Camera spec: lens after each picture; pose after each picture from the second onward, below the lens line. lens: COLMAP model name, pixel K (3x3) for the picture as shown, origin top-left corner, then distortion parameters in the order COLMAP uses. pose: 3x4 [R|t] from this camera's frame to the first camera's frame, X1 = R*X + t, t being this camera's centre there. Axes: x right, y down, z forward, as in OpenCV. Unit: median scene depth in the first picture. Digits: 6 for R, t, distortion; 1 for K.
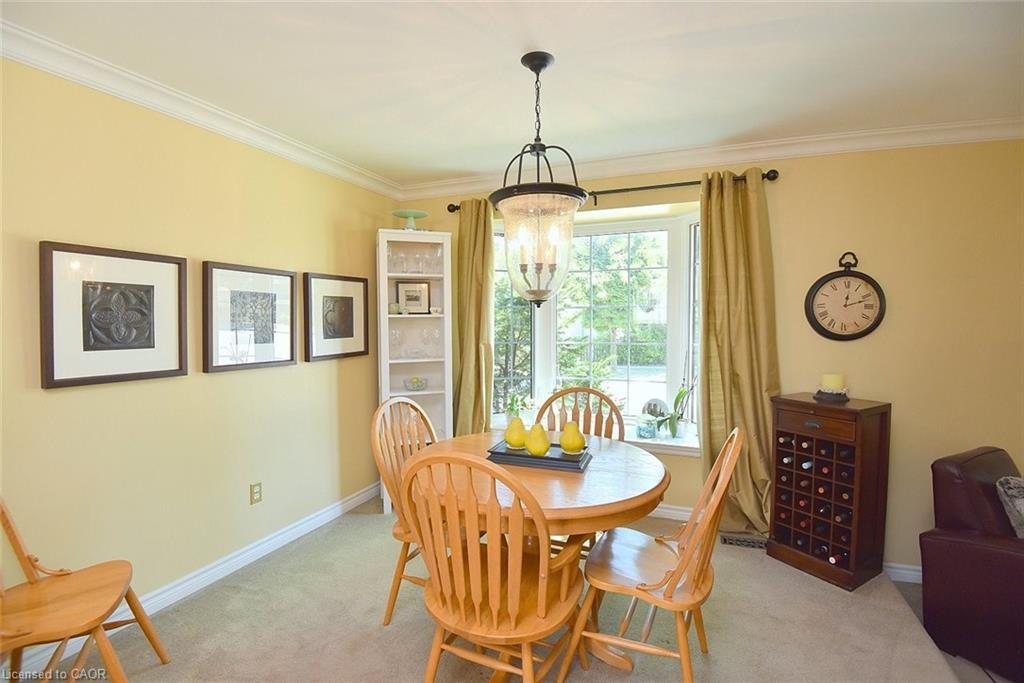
lens RADIAL K [[472.4, 0, 514.6], [0, 472.4, 337.2], [0, 0, 1]] dist [-0.001927, -0.028461]
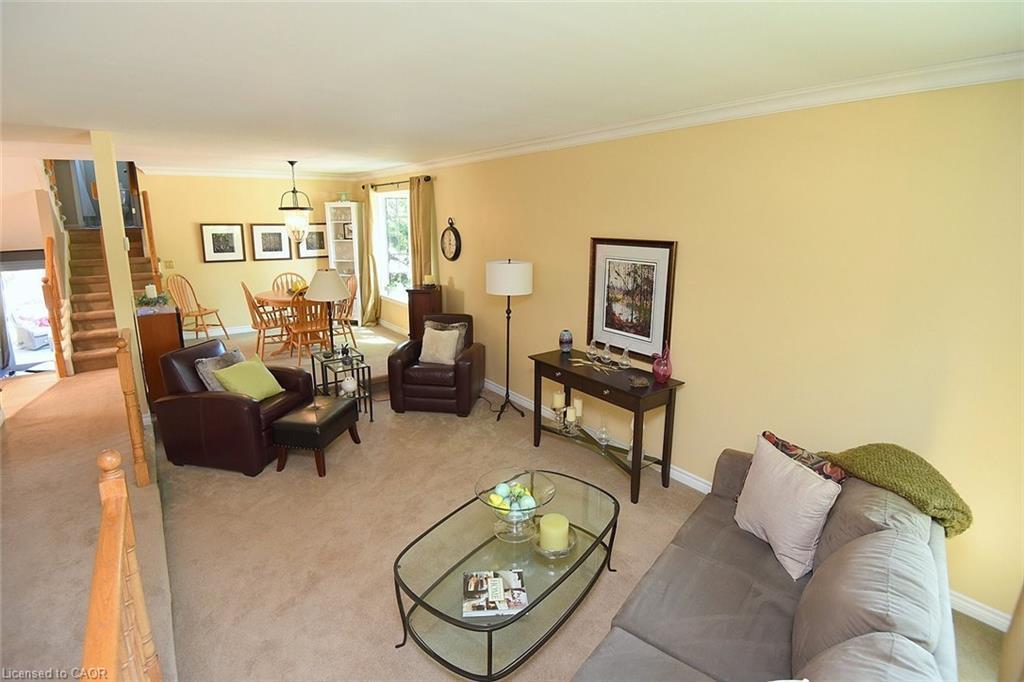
lens RADIAL K [[490.4, 0, 505.8], [0, 490.4, 326.7], [0, 0, 1]] dist [-0.000125, -0.035570]
pose [[0.845991, 0.121206, -0.519238, 2.435591], [-0.025354, 0.981863, 0.187887, -0.143664], [0.532594, -0.145786, 0.833721, -0.837745]]
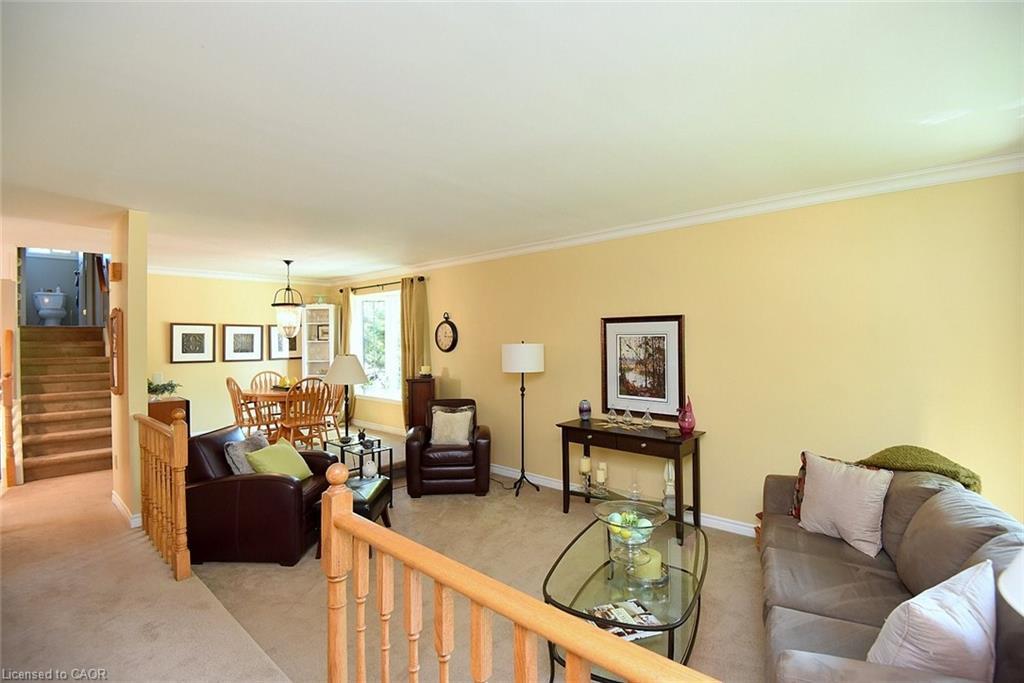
lens RADIAL K [[472.4, 0, 514.6], [0, 472.4, 337.2], [0, 0, 1]] dist [-0.001927, -0.028461]
pose [[0.937256, -0.007176, -0.348568, 2.097502], [-0.005228, 0.999387, -0.034631, 0.013277], [0.348603, 0.034280, 0.936643, -1.135557]]
